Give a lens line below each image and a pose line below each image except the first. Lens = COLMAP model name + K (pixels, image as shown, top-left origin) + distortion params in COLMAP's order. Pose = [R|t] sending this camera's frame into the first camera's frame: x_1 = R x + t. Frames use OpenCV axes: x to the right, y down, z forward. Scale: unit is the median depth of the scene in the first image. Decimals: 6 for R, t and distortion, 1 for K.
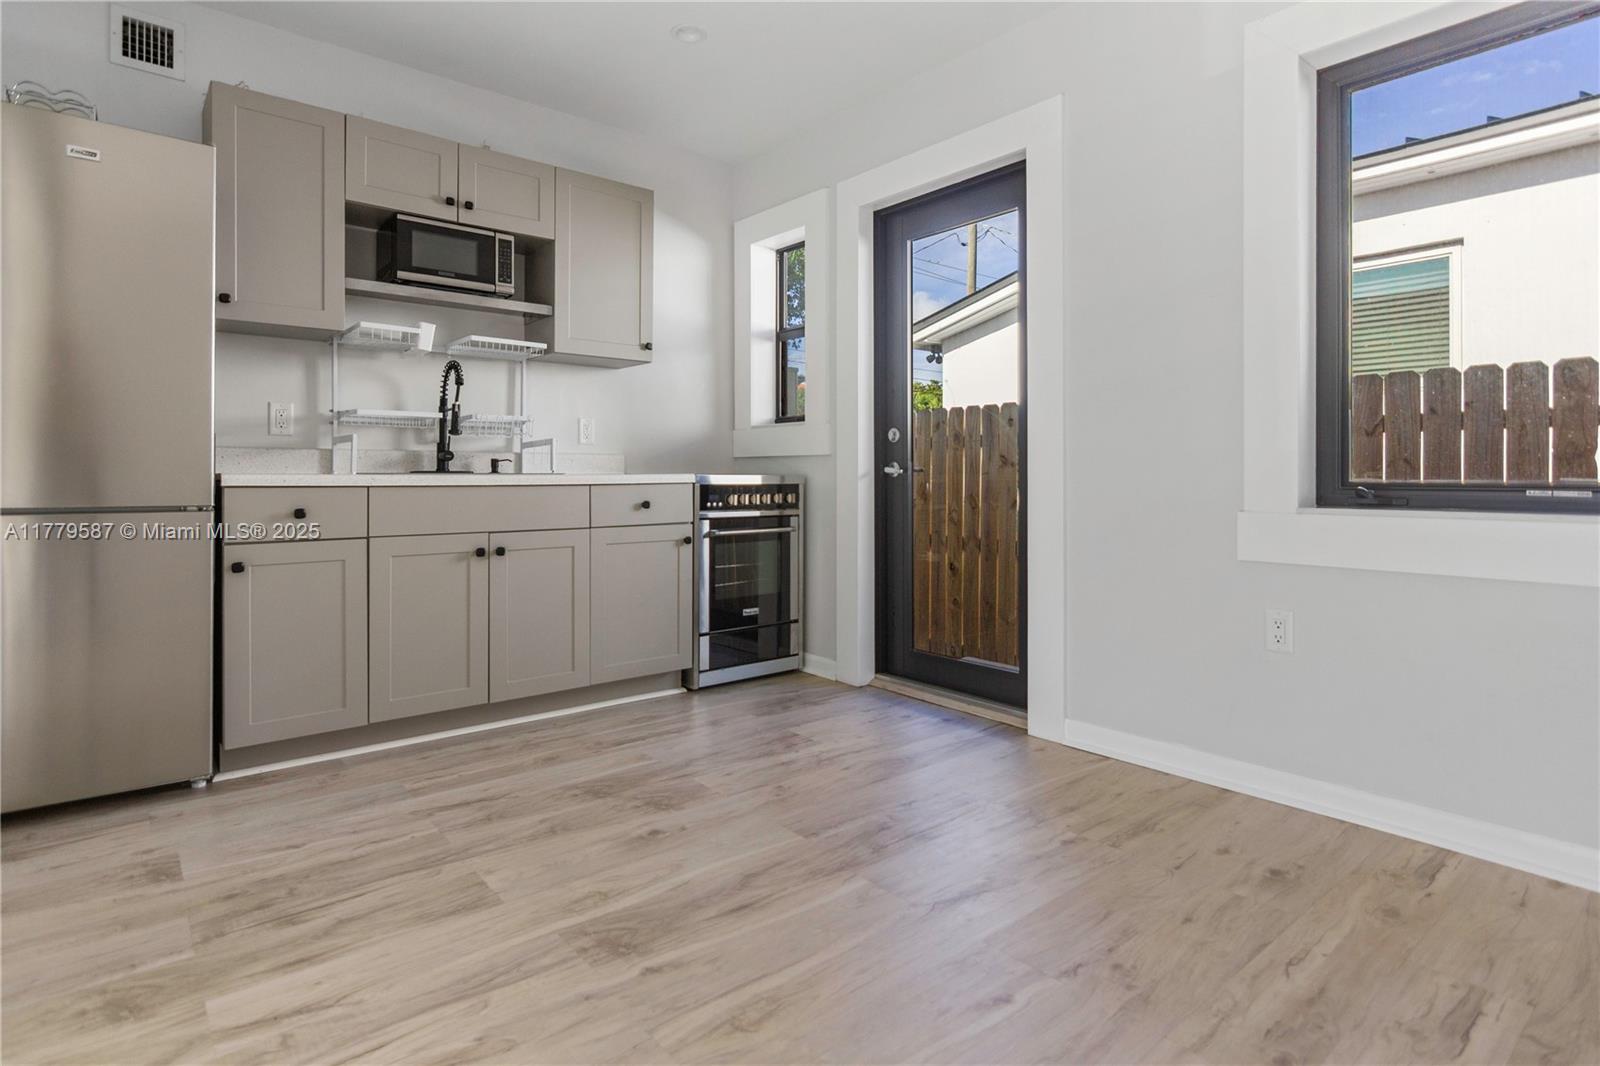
lens RADIAL K [[830.3, 0, 799.6], [0, 830.3, 473.0], [0, 0, 1]] dist [-0.002594, 0.000807]
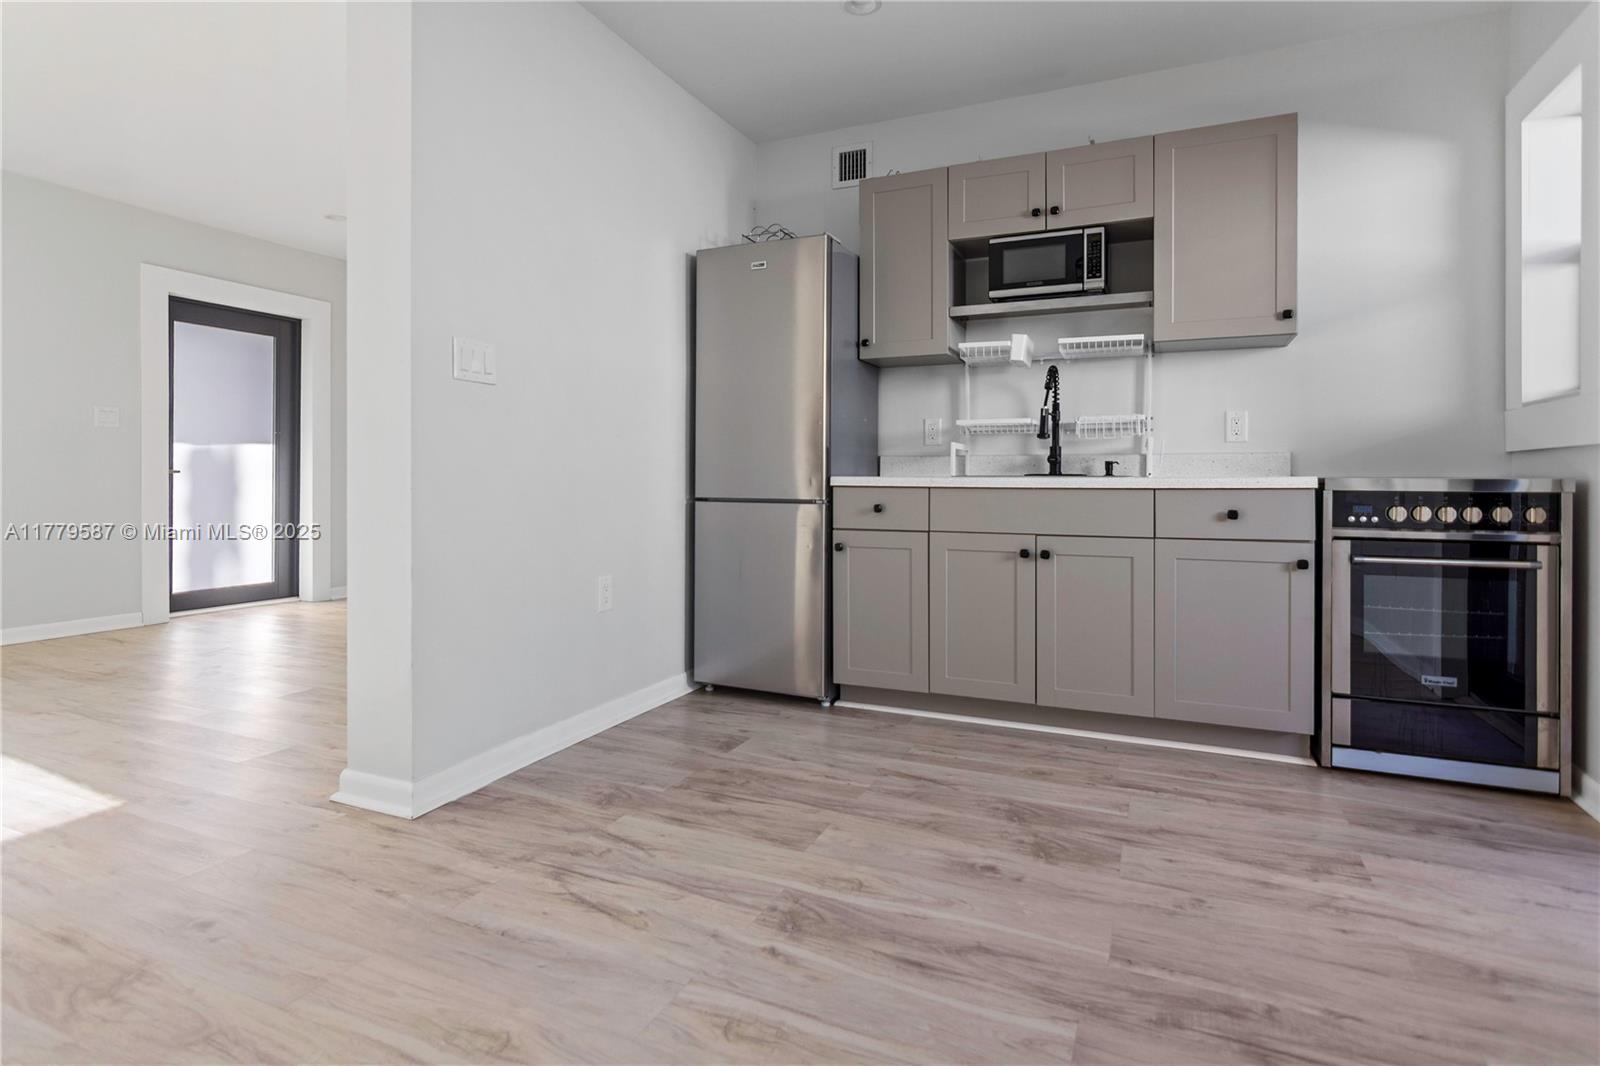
lens RADIAL K [[829.7, 0, 794.9], [0, 829.7, 480.9], [0, 0, 1]] dist [-0.002037, 0.000290]
pose [[0.435518, 0.002956, -0.900175, 0.374185], [0.000259, 0.999994, 0.003409, 0.002573], [0.900180, -0.001718, 0.435515, 0.278453]]
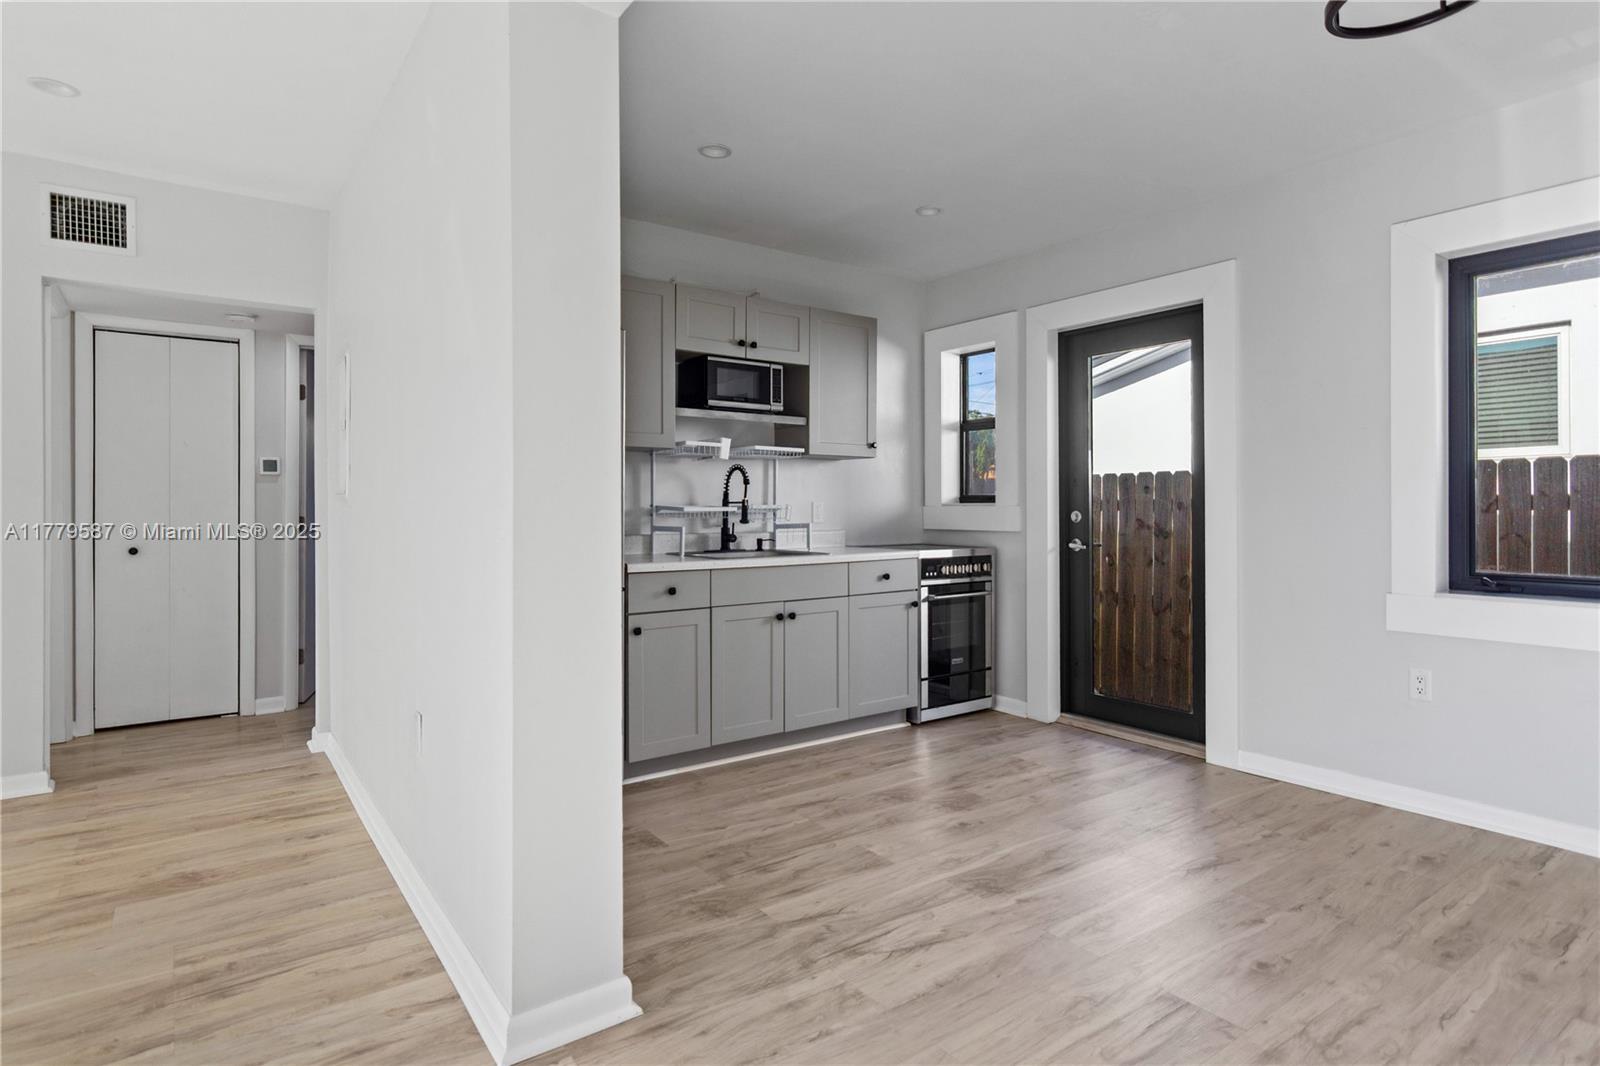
lens RADIAL K [[846.9, 0, 810.1], [0, 846.9, 504.3], [0, 0, 1]] dist [-0.002519, 0.002721]
pose [[0.998159, -0.003100, -0.060570, -0.234093], [0.003050, 0.999995, -0.000917, -0.074592], [0.060572, 0.000731, 0.998164, -0.306328]]
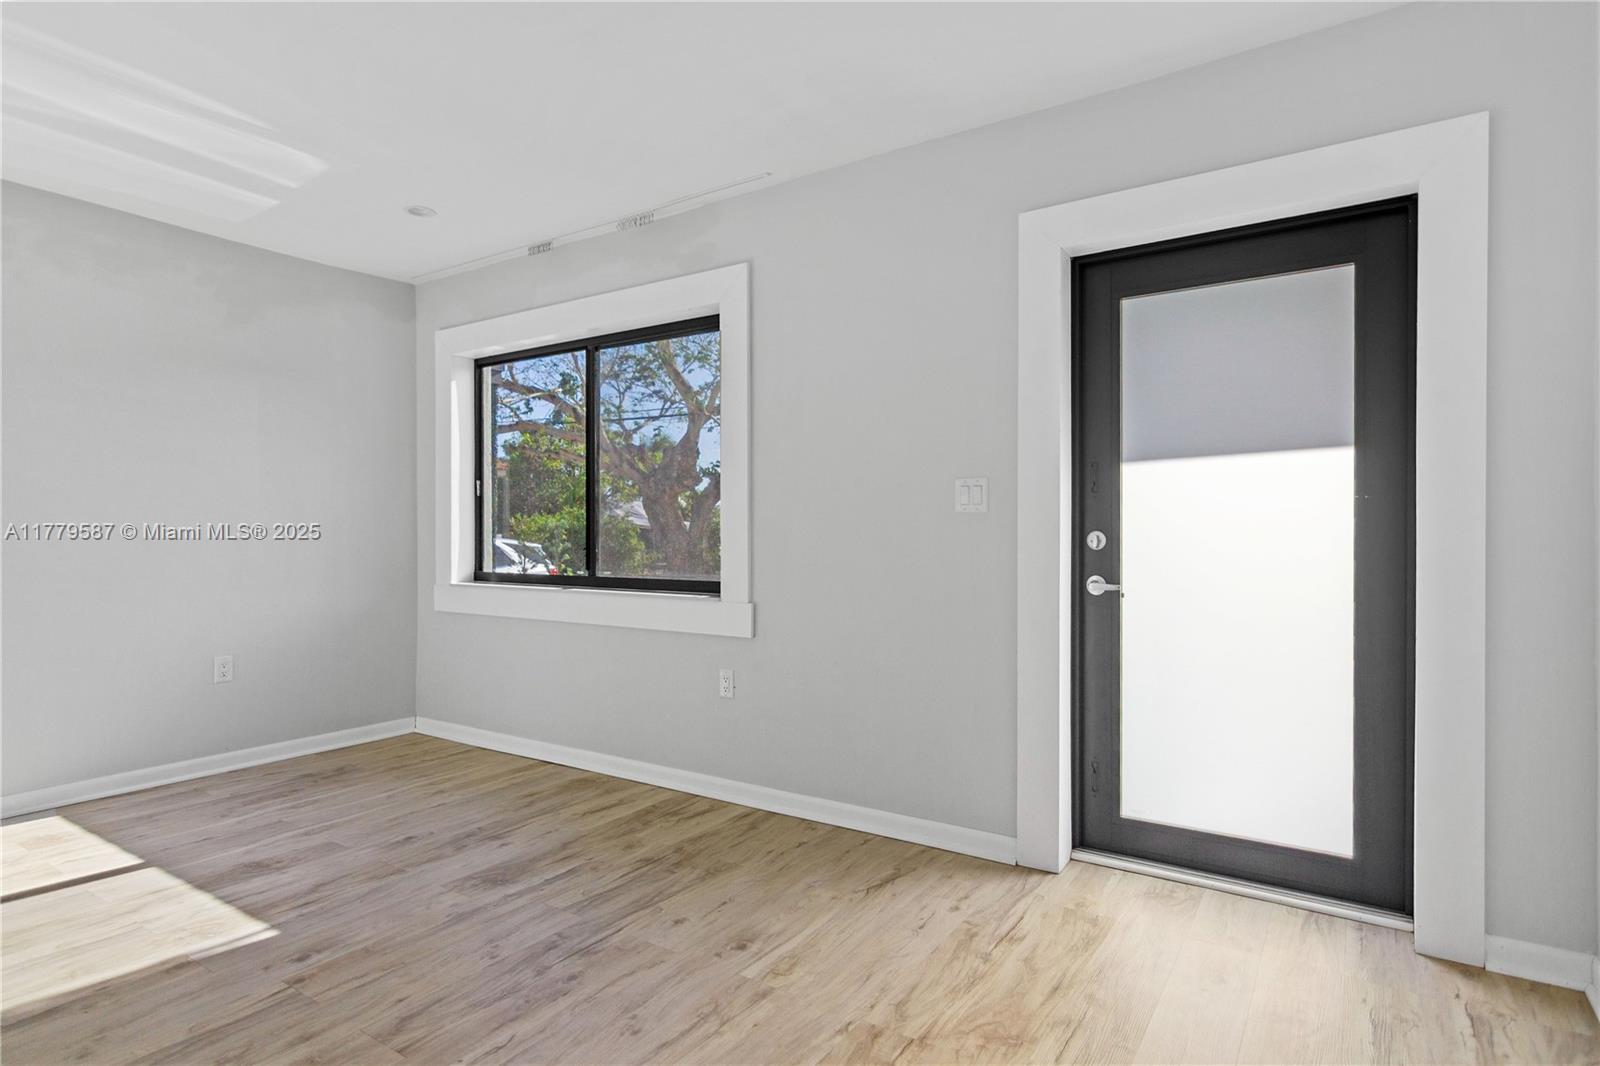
lens RADIAL K [[832.4, 0, 795.0], [0, 832.4, 548.8], [0, 0, 1]] dist [-0.003597, -0.000746]
pose [[-0.958591, 0.003561, -0.284765, -1.119283], [0.001899, 0.999980, 0.006114, -0.058207], [0.284781, 0.005320, -0.958578, 0.631837]]
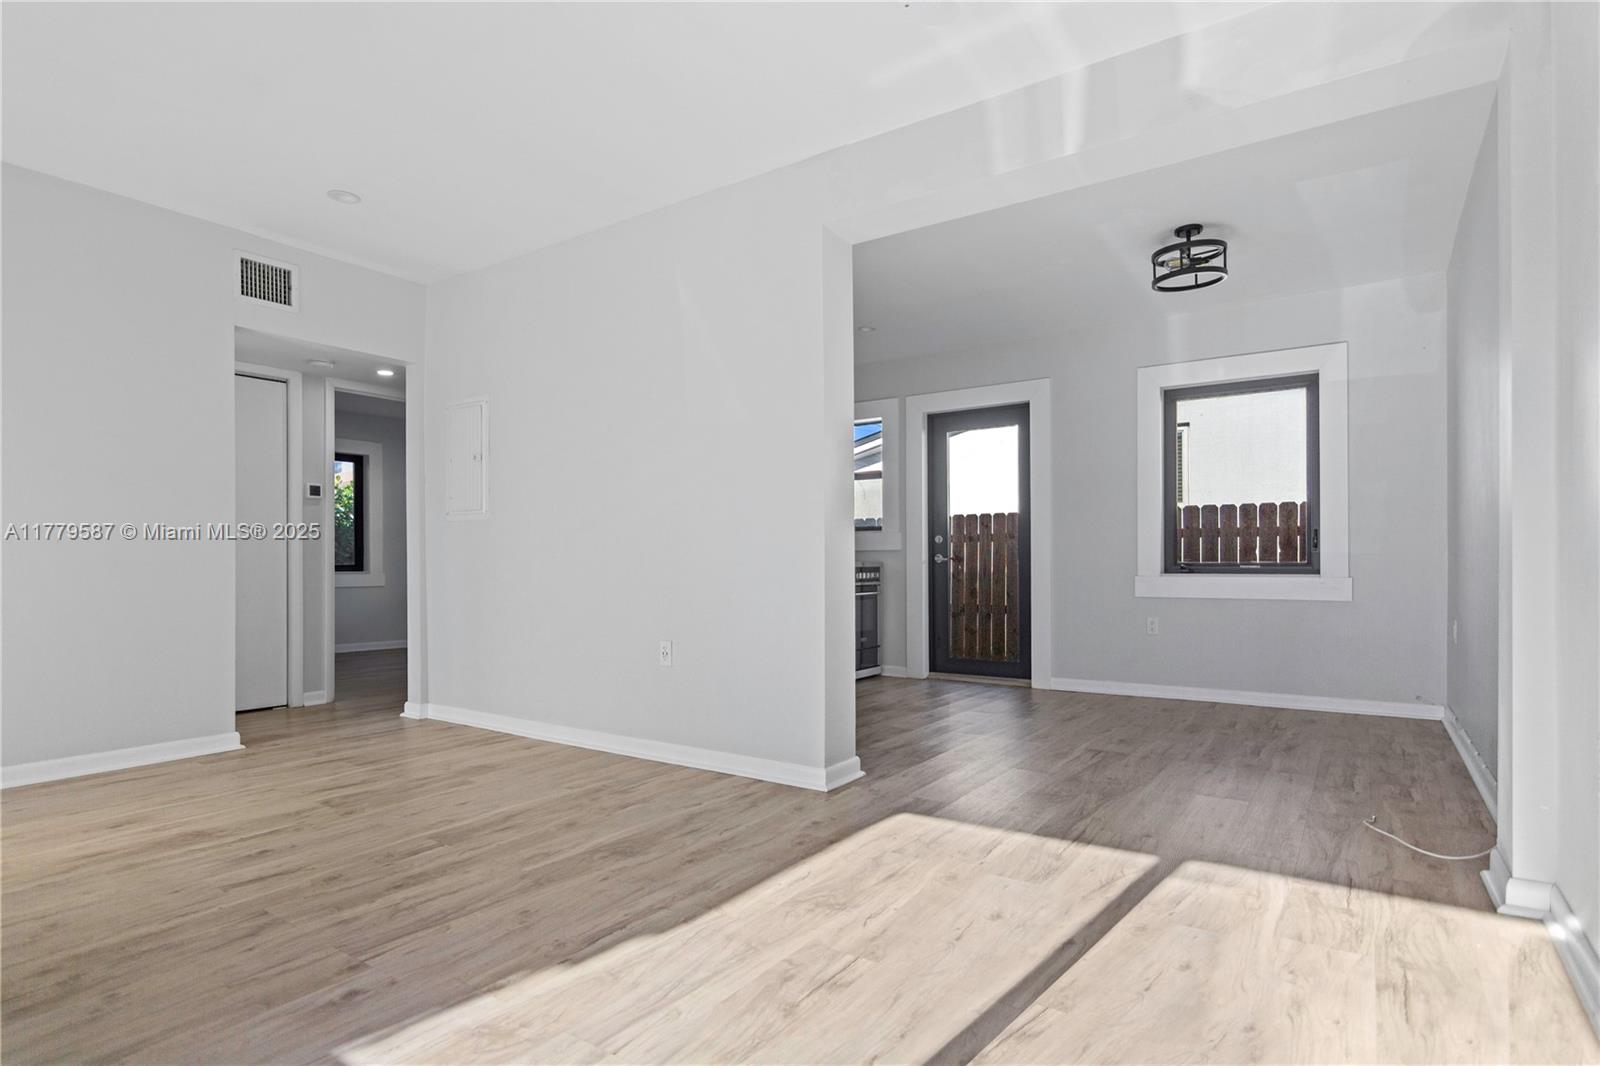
lens RADIAL K [[829.3, 0, 796.2], [0, 829.3, 560.7], [0, 0, 1]] dist [-0.002220, -0.000317]
pose [[0.963146, -0.003773, 0.268954, -0.782480], [0.003815, 0.999993, 0.000366, -0.001115], [-0.268953, 0.000674, 0.963153, -0.762100]]
